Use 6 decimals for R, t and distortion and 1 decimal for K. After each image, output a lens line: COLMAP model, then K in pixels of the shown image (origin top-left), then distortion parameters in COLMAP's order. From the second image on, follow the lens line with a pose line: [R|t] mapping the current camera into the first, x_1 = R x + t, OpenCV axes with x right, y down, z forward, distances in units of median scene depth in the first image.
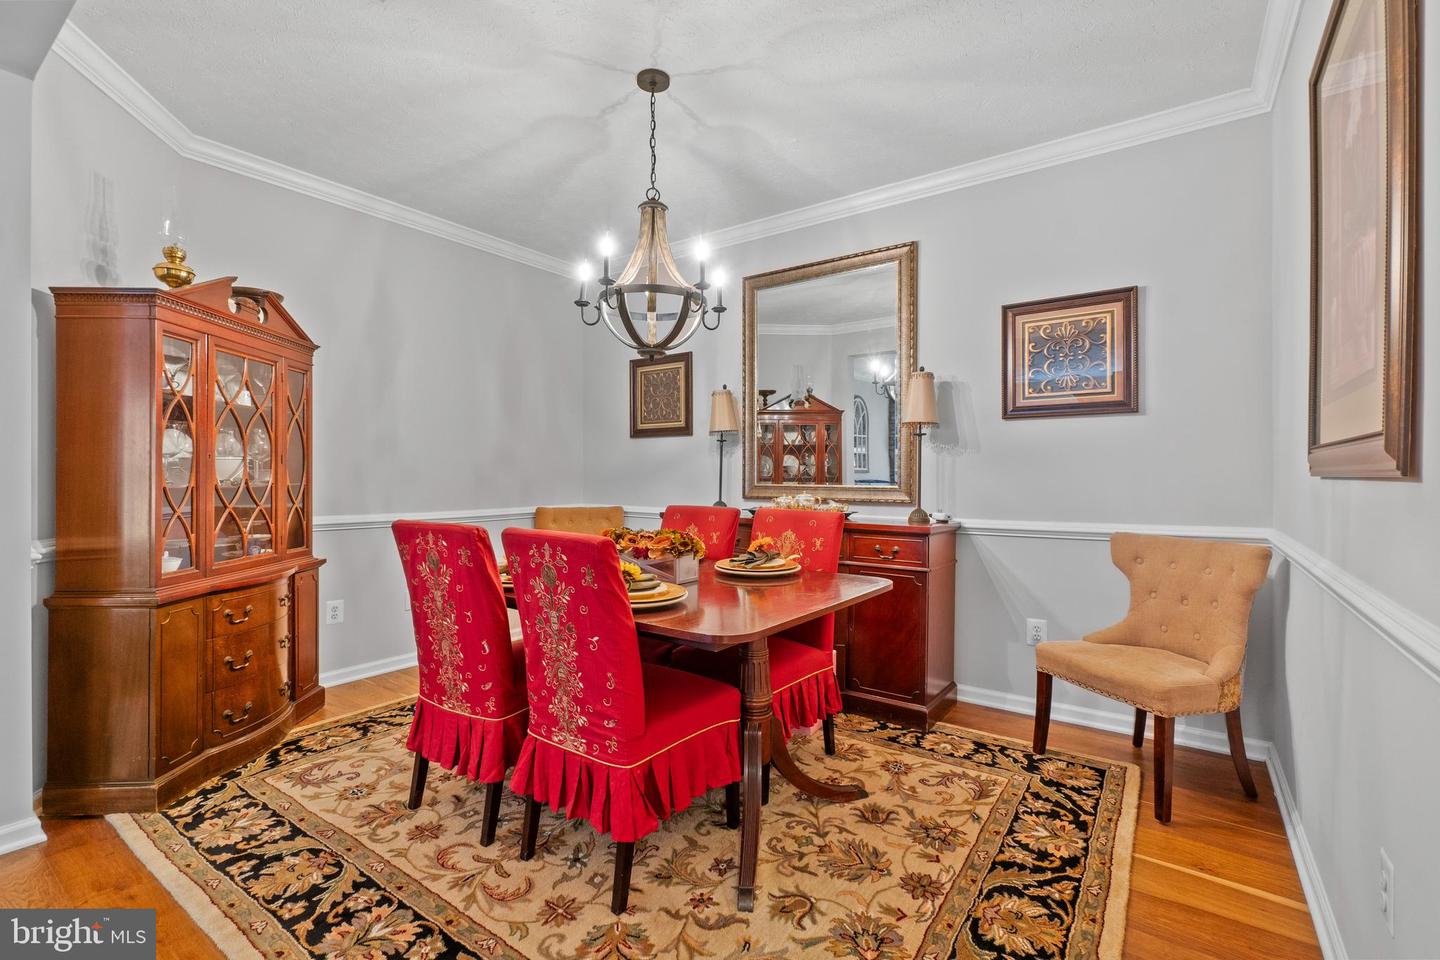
lens RADIAL K [[627.3, 0, 684.5], [0, 627.3, 469.9], [0, 0, 1]] dist [-0.006272, 0.001478]
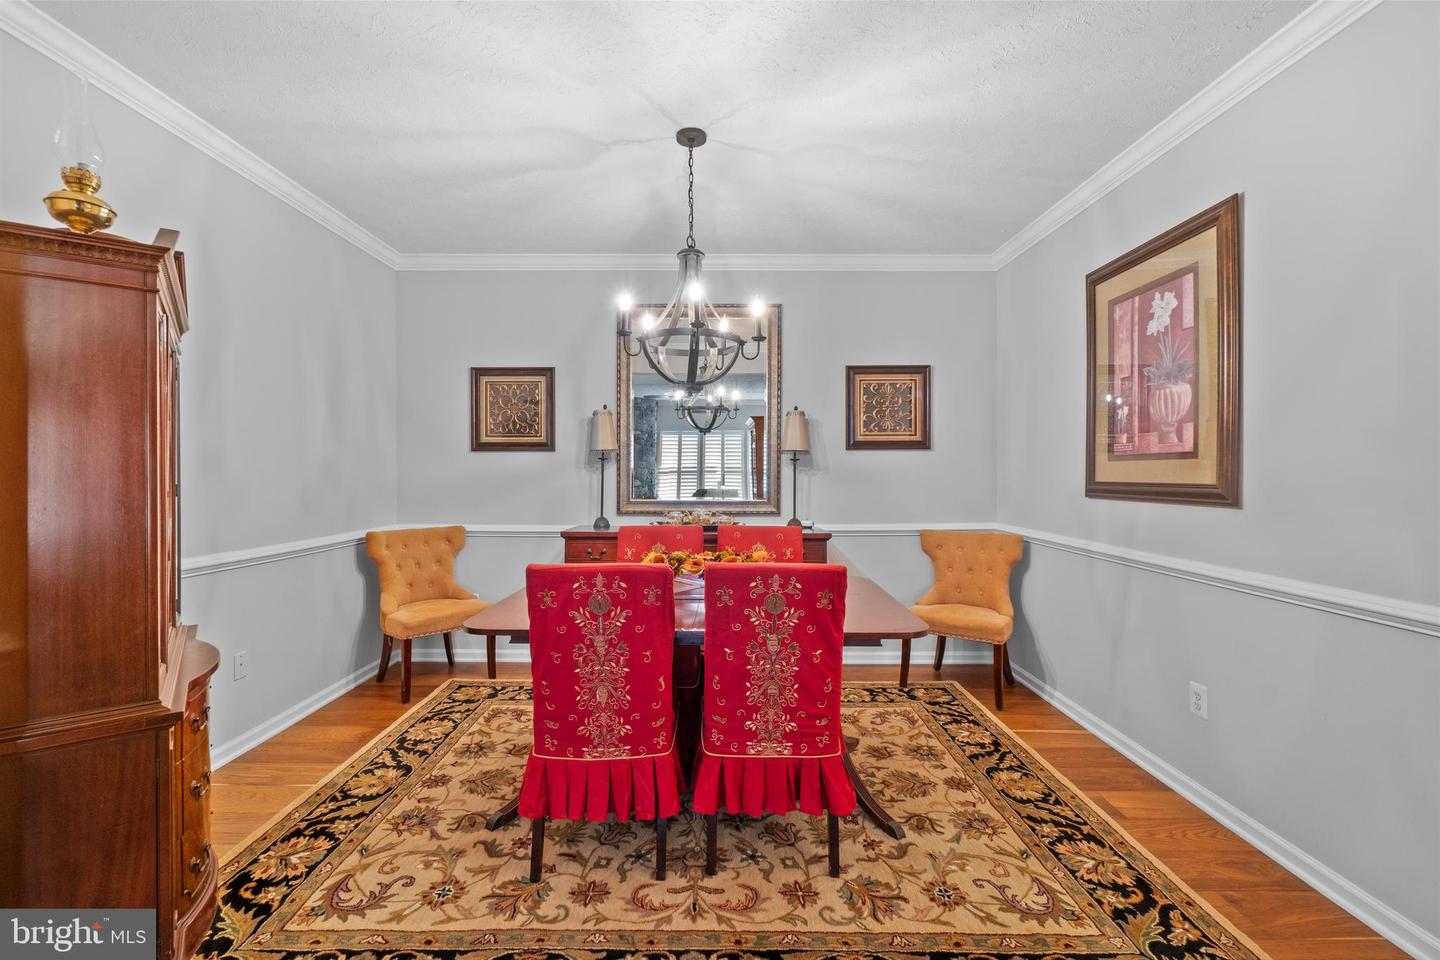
lens RADIAL K [[627.3, 0, 668.2], [0, 627.3, 470.3], [0, 0, 1]] dist [-0.006272, 0.001478]
pose [[0.820156, -0.002244, 0.572136, -0.731931], [-0.001298, 0.999982, 0.005782, -0.054812], [-0.572138, -0.005485, 0.820139, 0.138528]]
